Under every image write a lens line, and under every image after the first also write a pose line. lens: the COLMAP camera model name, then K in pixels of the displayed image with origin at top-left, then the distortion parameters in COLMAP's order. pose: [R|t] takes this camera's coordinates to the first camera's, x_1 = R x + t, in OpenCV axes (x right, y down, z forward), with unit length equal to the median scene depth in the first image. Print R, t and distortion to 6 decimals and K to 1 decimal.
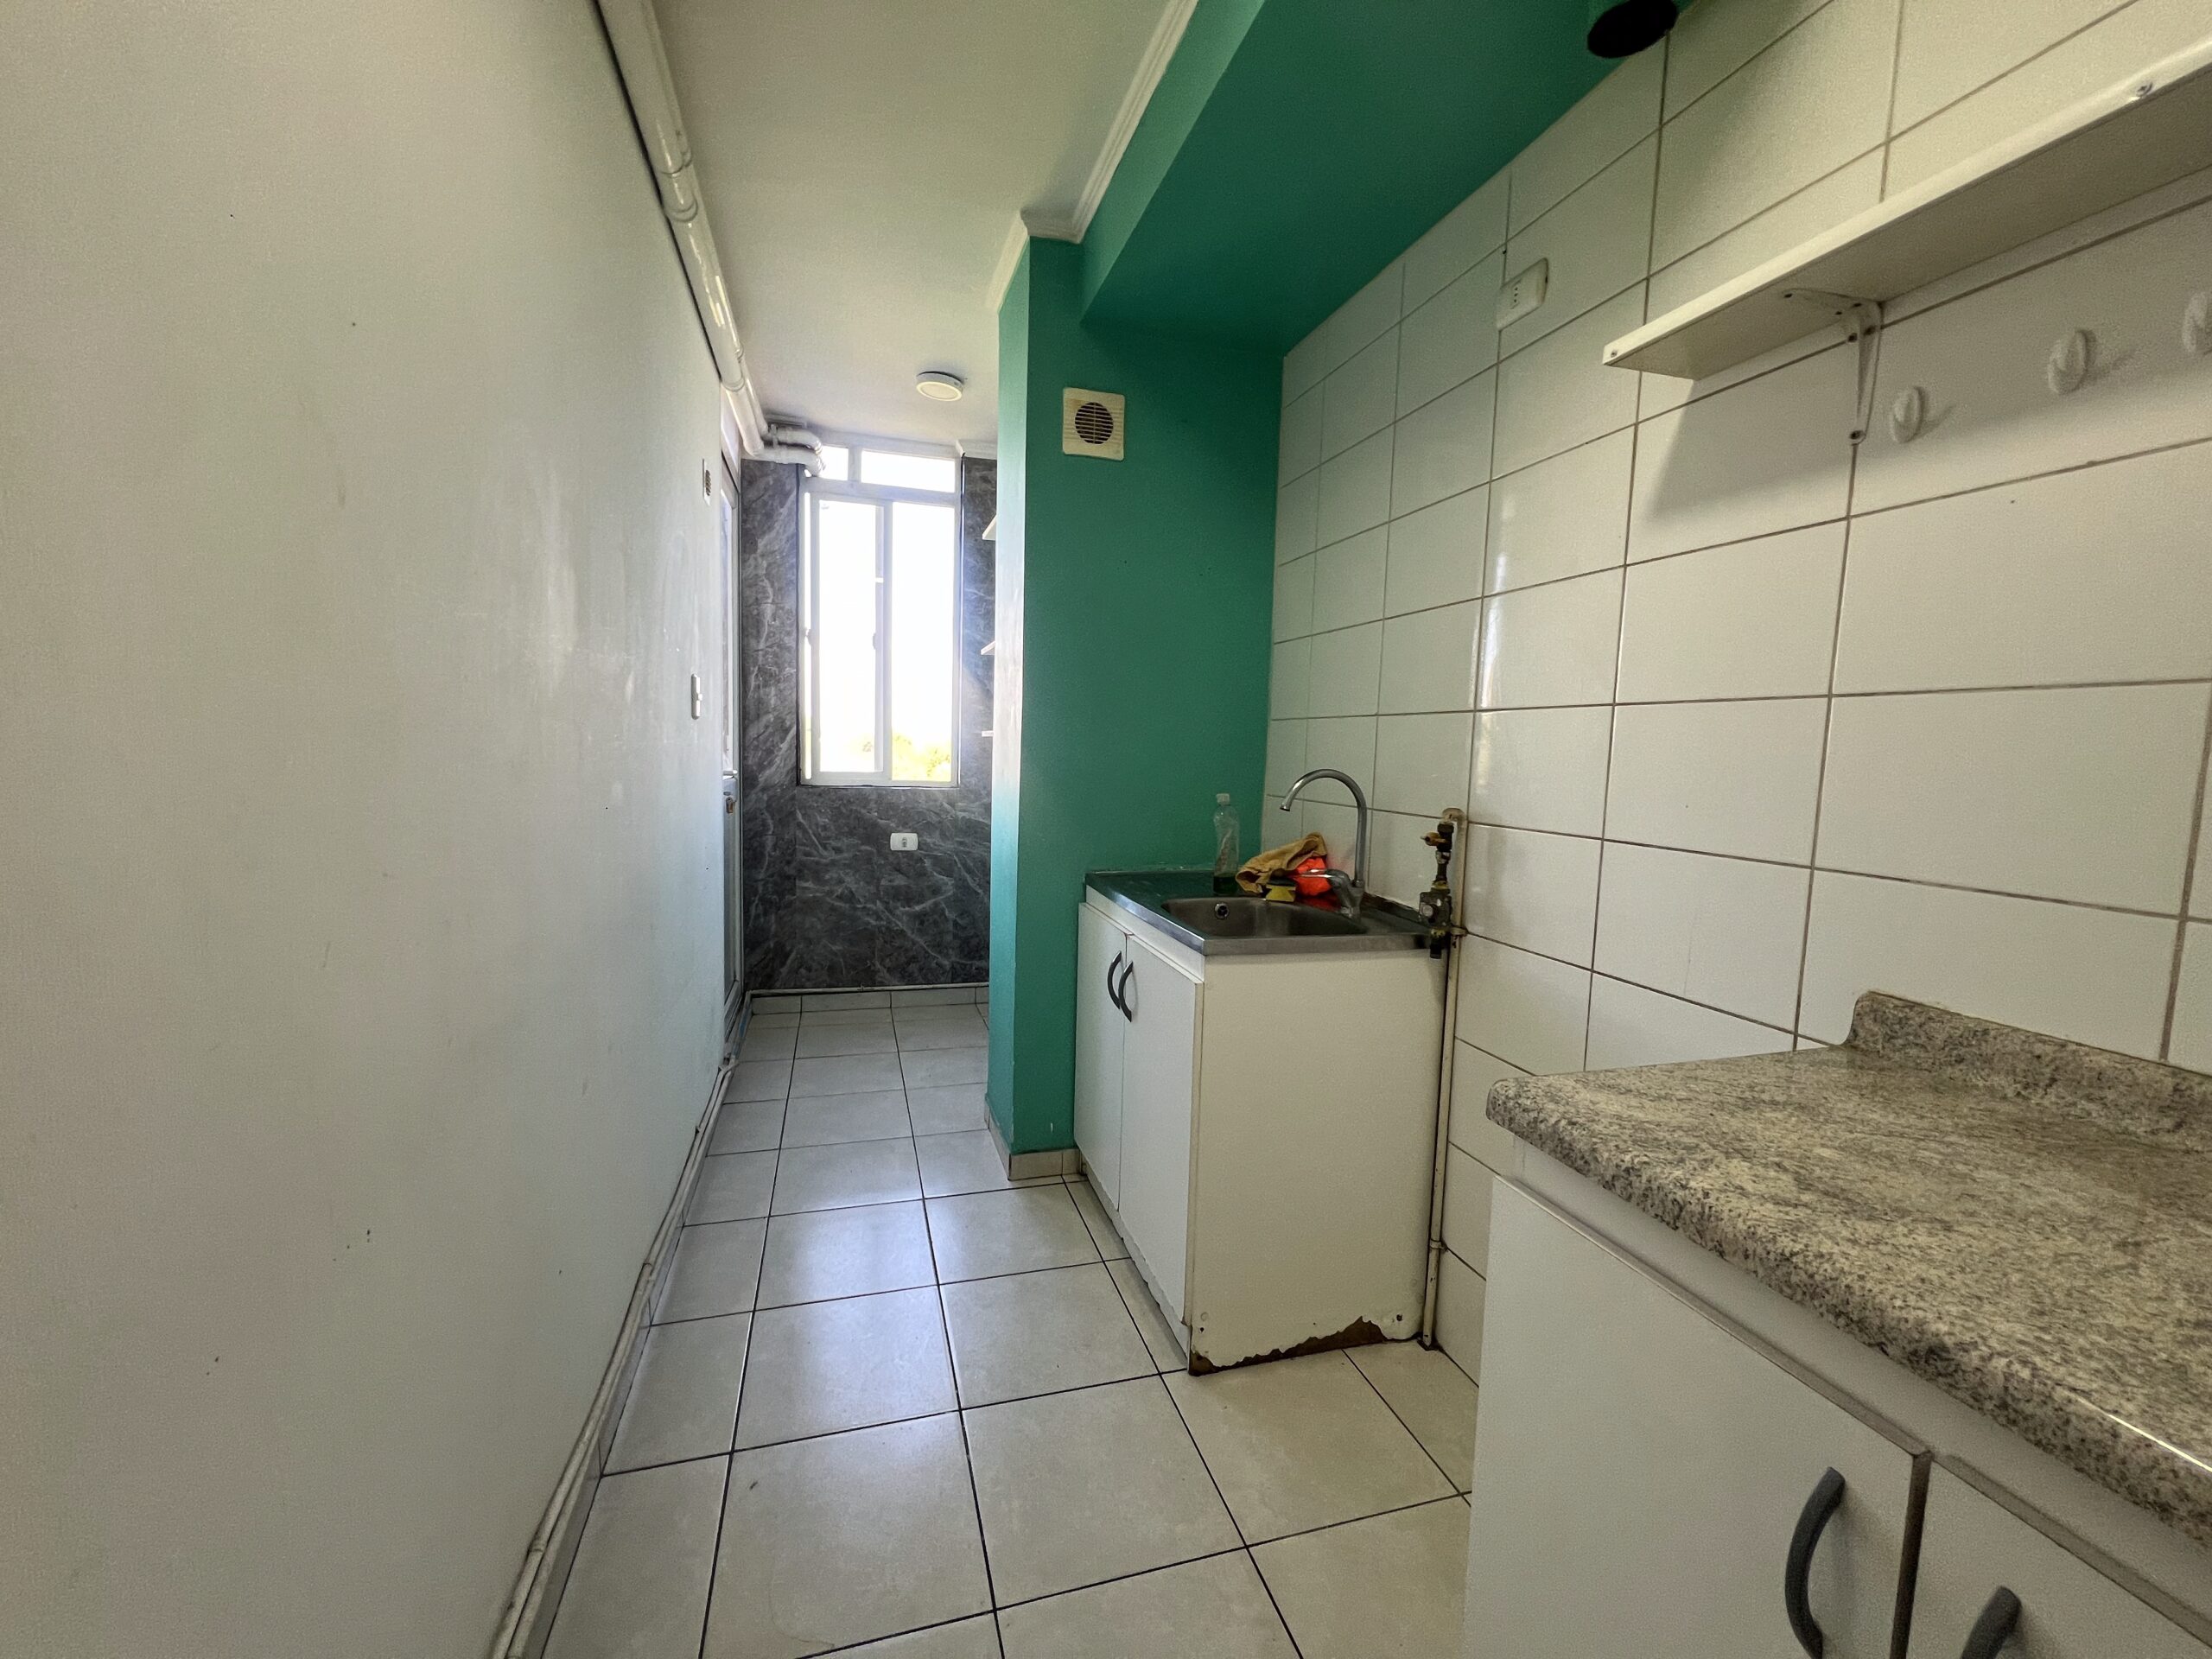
lens RADIAL K [[886.2, 0, 1101.2], [0, 886.2, 832.1], [0, 0, 1]] dist [-0.003373, 0.001009]
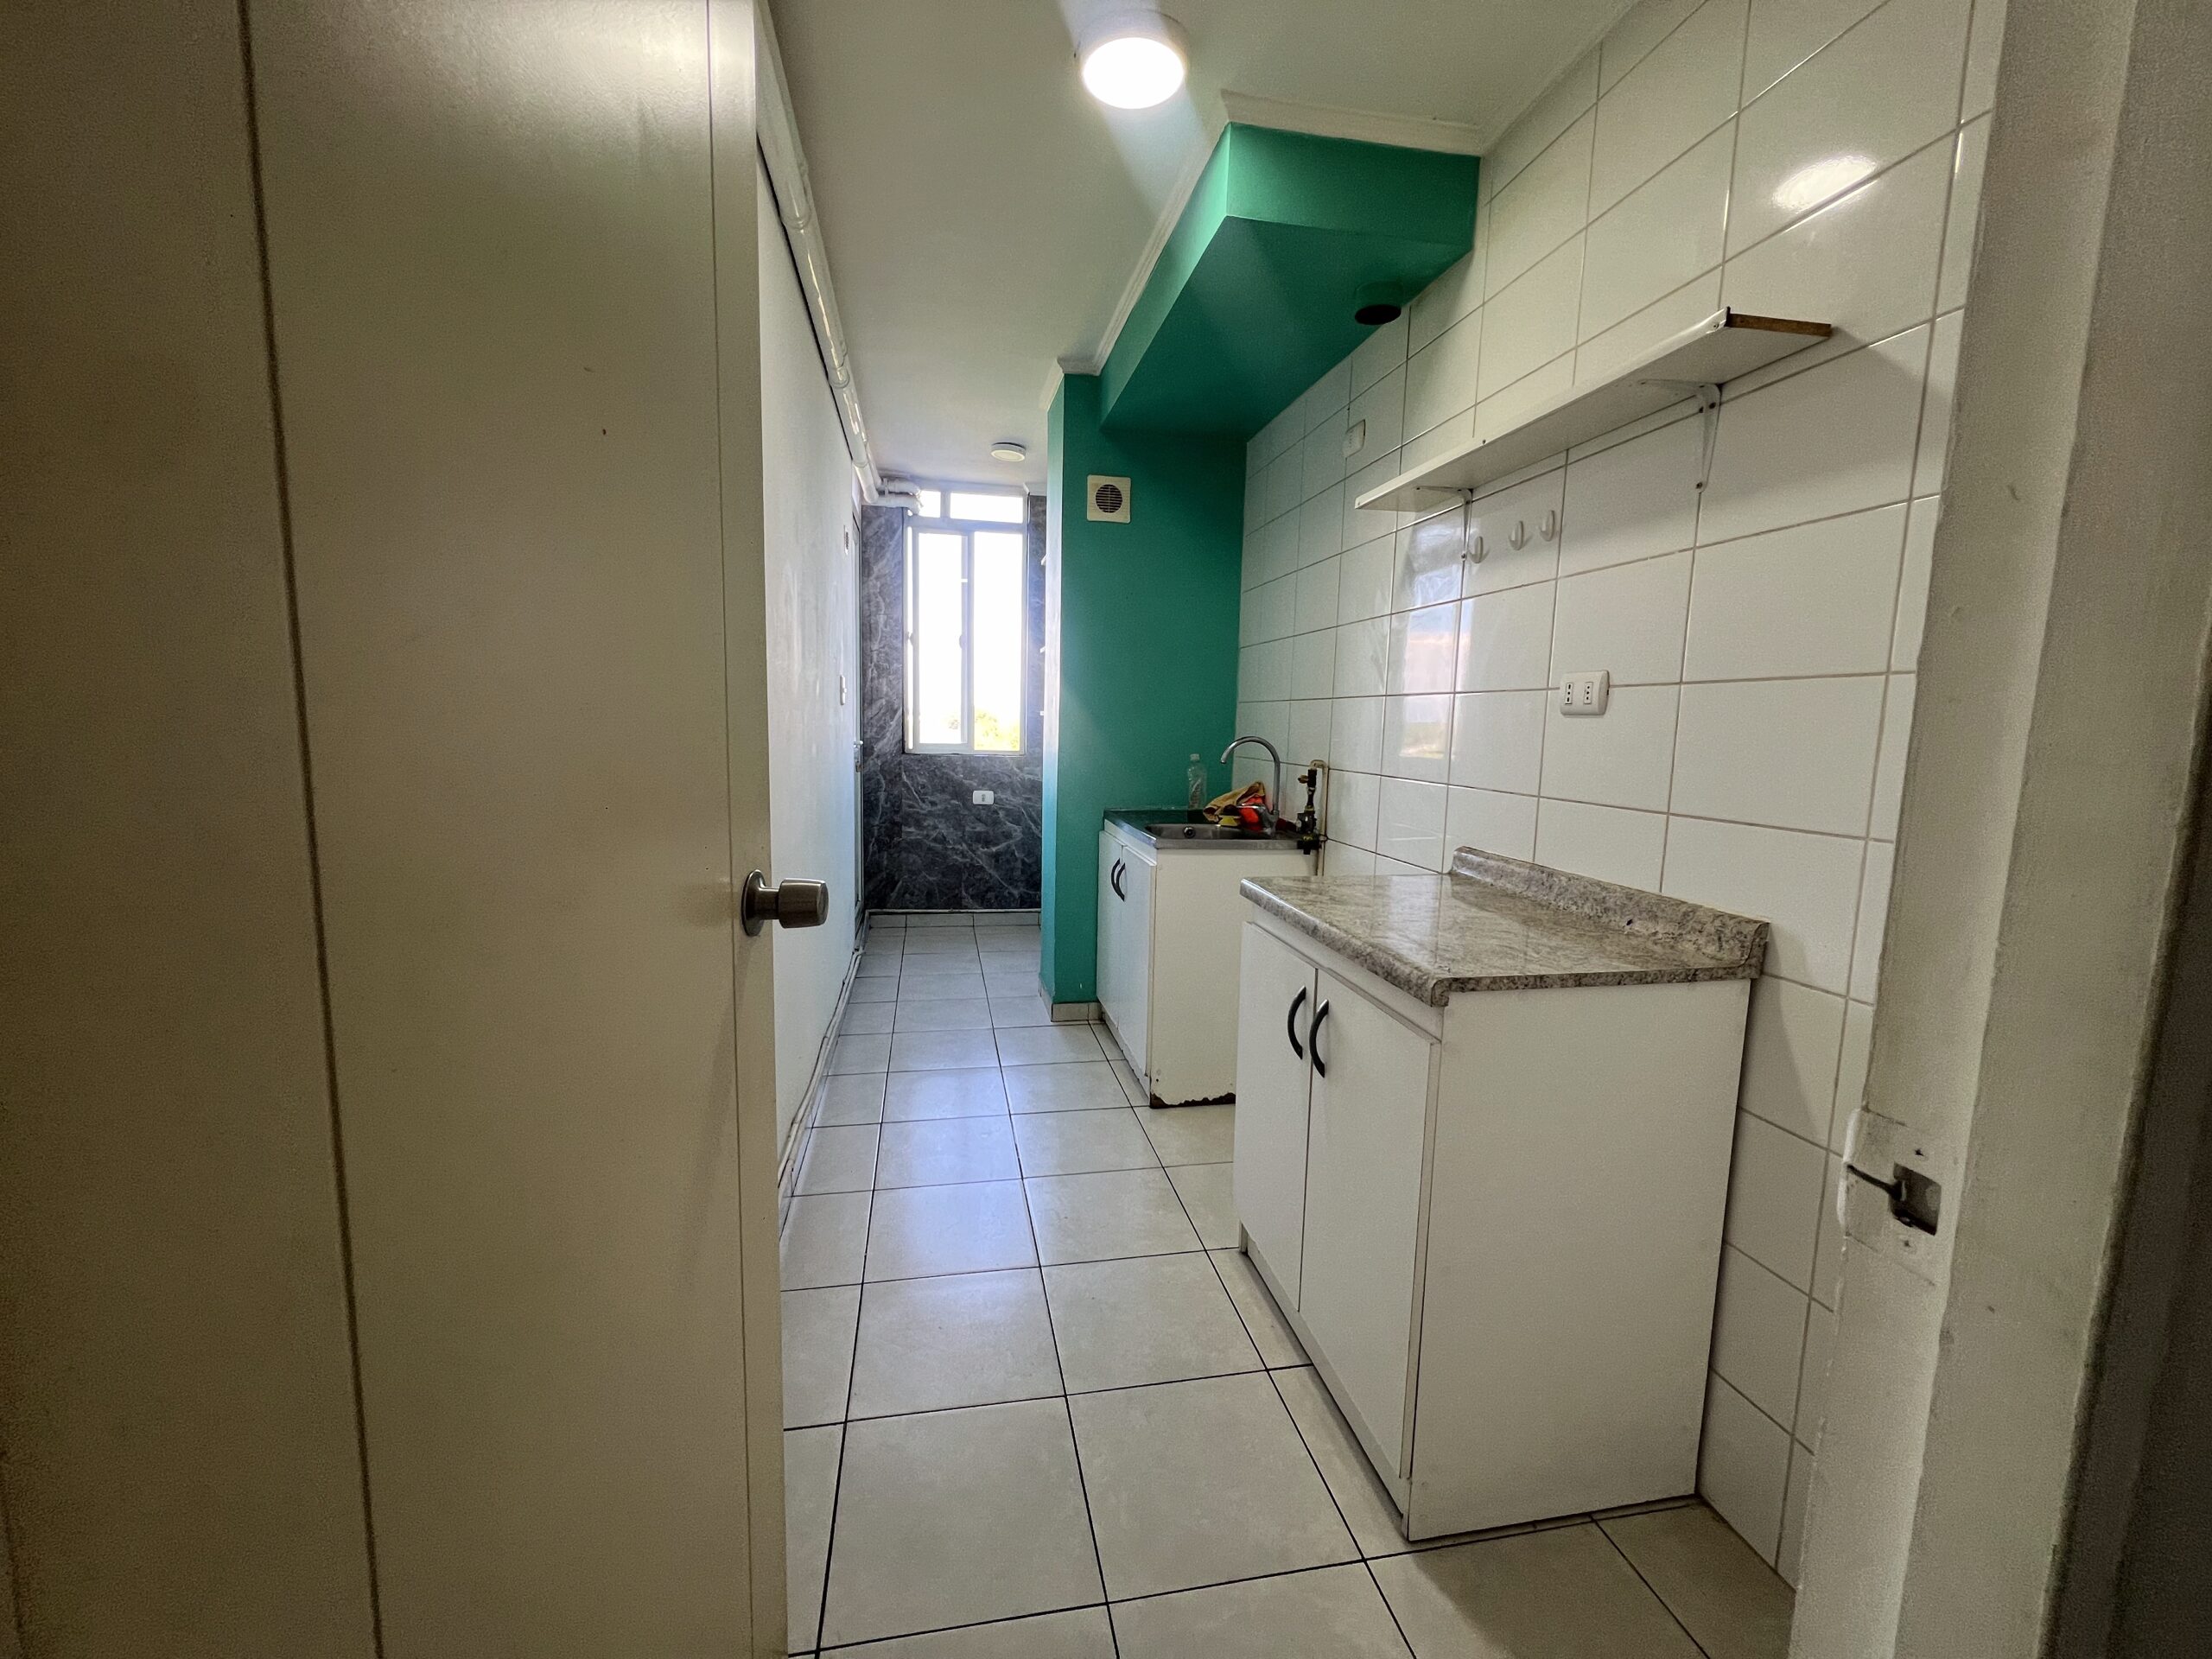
lens RADIAL K [[886.2, 0, 1109.8], [0, 886.2, 834.3], [0, 0, 1]] dist [-0.003373, 0.001009]
pose [[0.996398, 0.006208, -0.084577, 0.073794], [-0.003869, 0.999606, 0.027794, 0.029241], [0.084716, -0.027367, 0.996029, -0.284112]]
